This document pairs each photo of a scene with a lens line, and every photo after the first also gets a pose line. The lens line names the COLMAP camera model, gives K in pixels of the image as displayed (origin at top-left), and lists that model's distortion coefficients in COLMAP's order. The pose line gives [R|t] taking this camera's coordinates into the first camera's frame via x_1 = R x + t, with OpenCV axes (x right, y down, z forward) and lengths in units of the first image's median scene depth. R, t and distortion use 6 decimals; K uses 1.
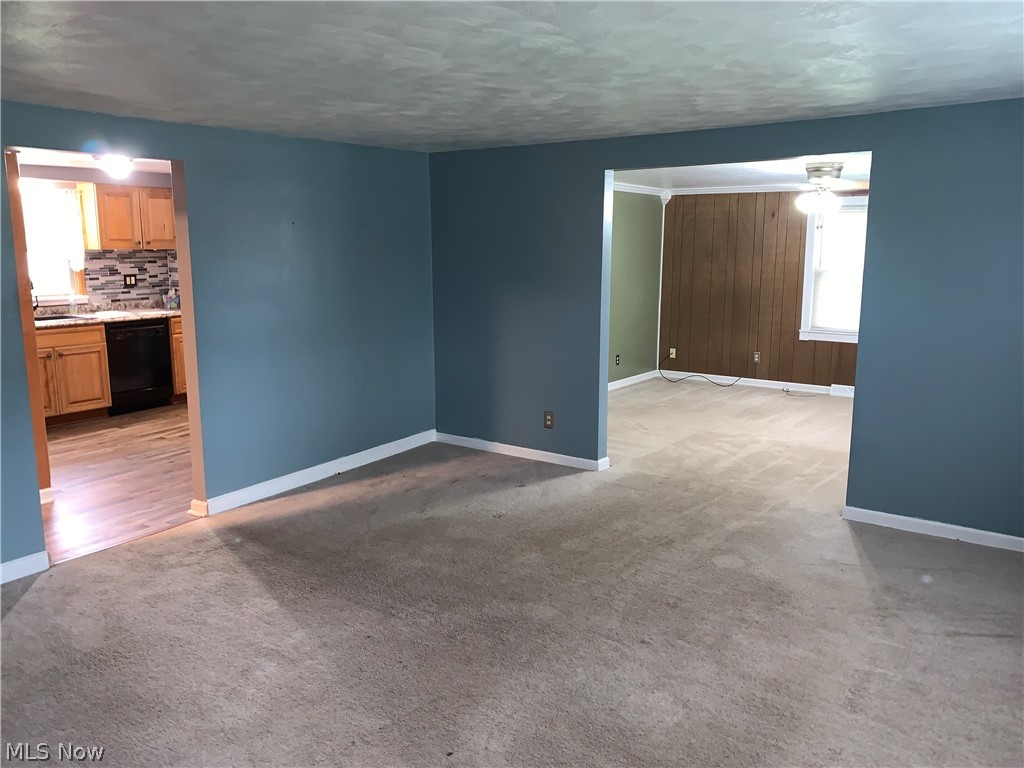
lens RADIAL K [[785.8, 0, 515.0], [0, 785.8, 381.4], [0, 0, 1]] dist [0.046052, -0.056536]
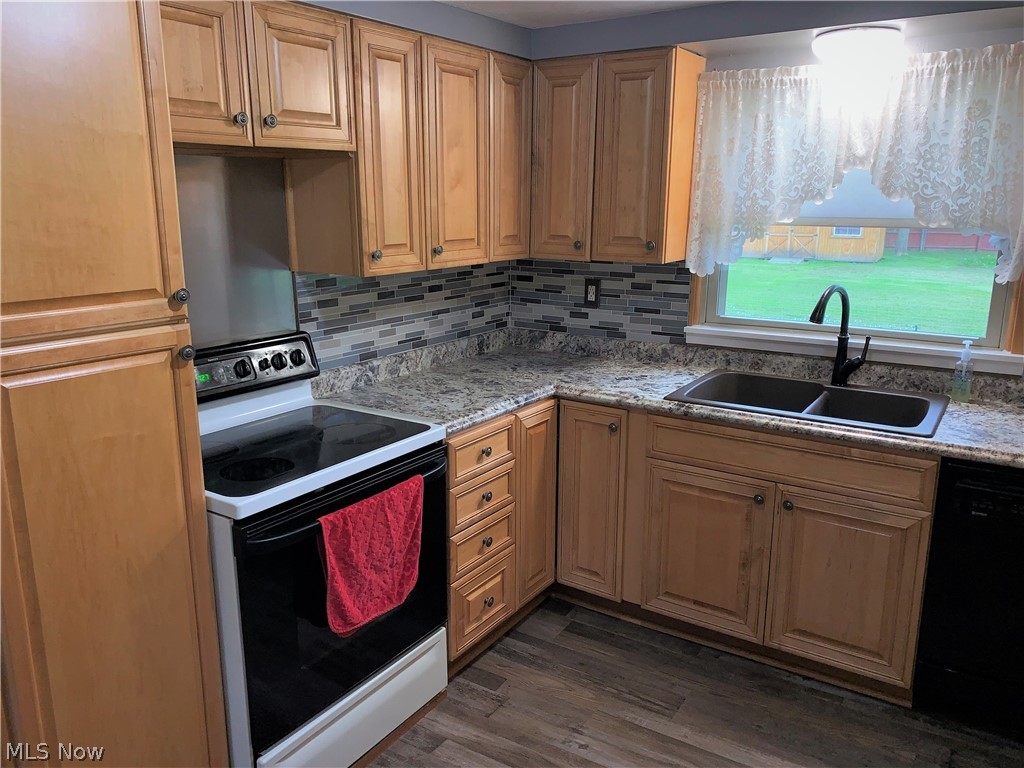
lens RADIAL K [[785.8, 0, 511.7], [0, 785.8, 389.2], [0, 0, 1]] dist [0.046052, -0.056536]
pose [[0.037070, 0.235572, -0.971150, -0.201296], [-0.173959, 0.958501, 0.225864, -0.130419], [0.984055, 0.160568, 0.076512, 0.736078]]
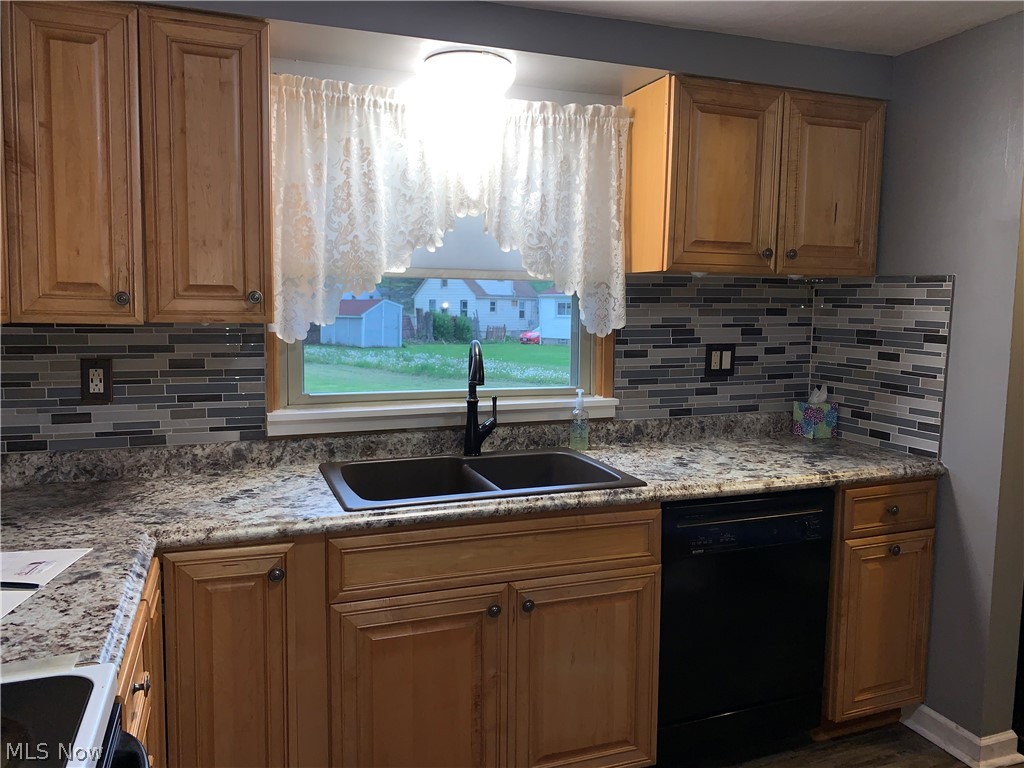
lens RADIAL K [[785.8, 0, 516.3], [0, 785.8, 381.8], [0, 0, 1]] dist [0.046052, -0.056536]
pose [[0.831864, 0.063371, -0.551350, -0.367330], [-0.105453, 0.993409, -0.044923, -0.092244], [0.544869, 0.095511, 0.833064, 0.652173]]
